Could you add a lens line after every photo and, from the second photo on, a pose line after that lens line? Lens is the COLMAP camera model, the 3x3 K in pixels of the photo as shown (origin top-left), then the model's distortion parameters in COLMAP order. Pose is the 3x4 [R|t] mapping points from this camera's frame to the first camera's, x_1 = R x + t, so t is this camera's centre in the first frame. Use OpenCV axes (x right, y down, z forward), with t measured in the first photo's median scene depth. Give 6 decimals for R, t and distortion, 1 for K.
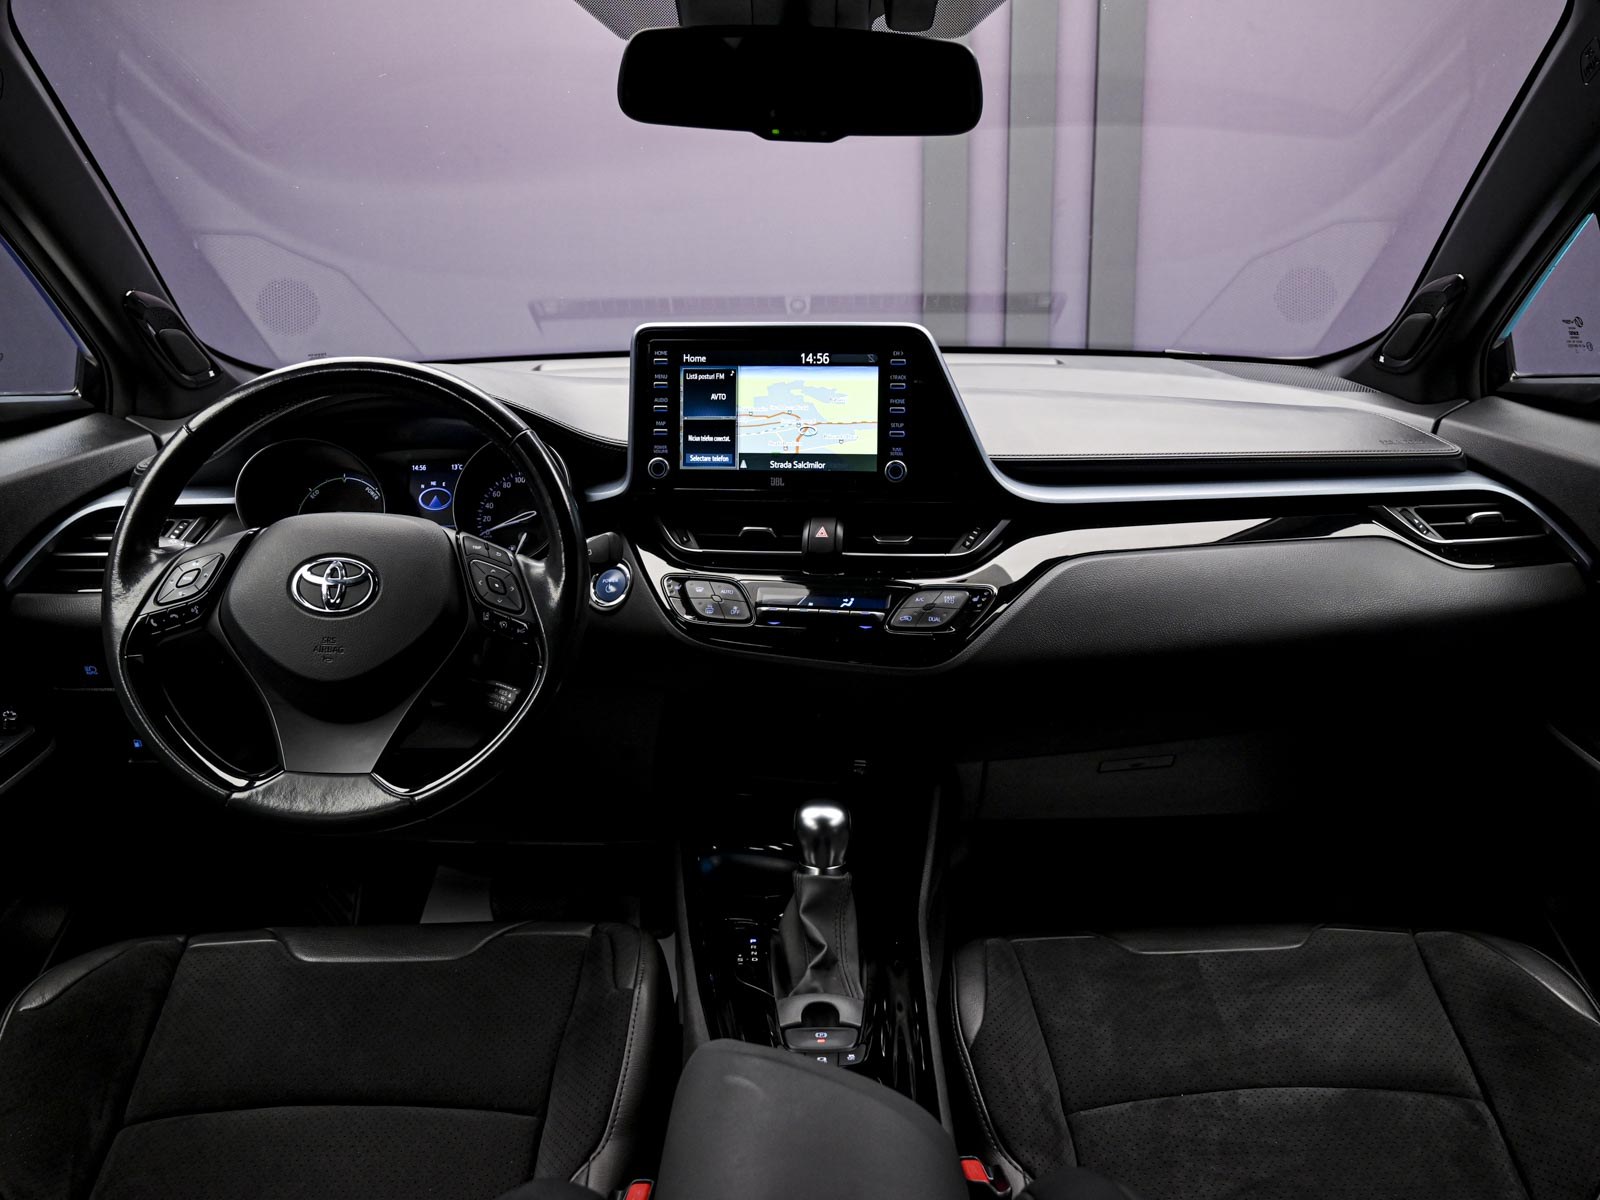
lens RADIAL K [[1139.9, 0, 802.4], [0, 1139.9, 592.0], [0, 0, 1]] dist [0.007090, 0.000927]
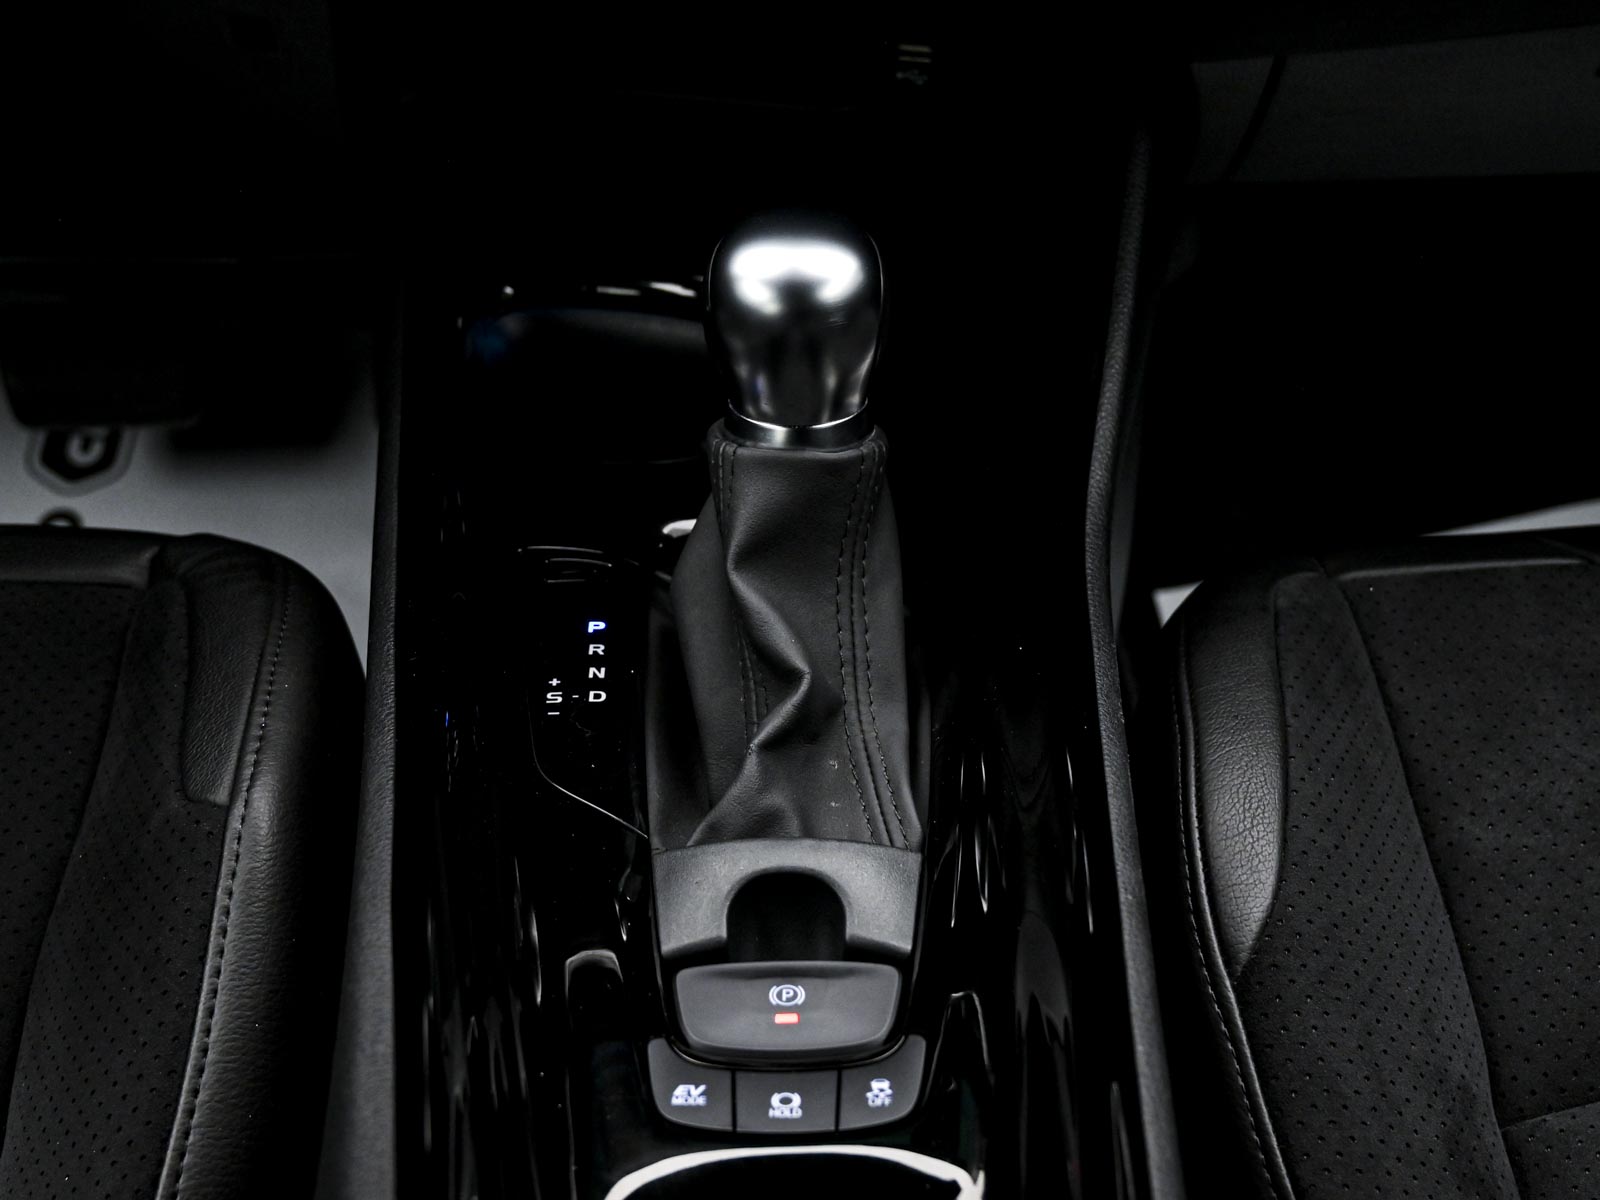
lens RADIAL K [[3220.1, 0, 786.2], [0, 3220.1, 595.5], [0, 0, 1]] dist [-0.011138, 0.000000]
pose [[0.999874, -0.013501, 0.008384, 0.006307], [0.010226, 0.950378, 0.310928, 0.000238], [-0.012166, -0.310803, 0.950396, 0.110323]]
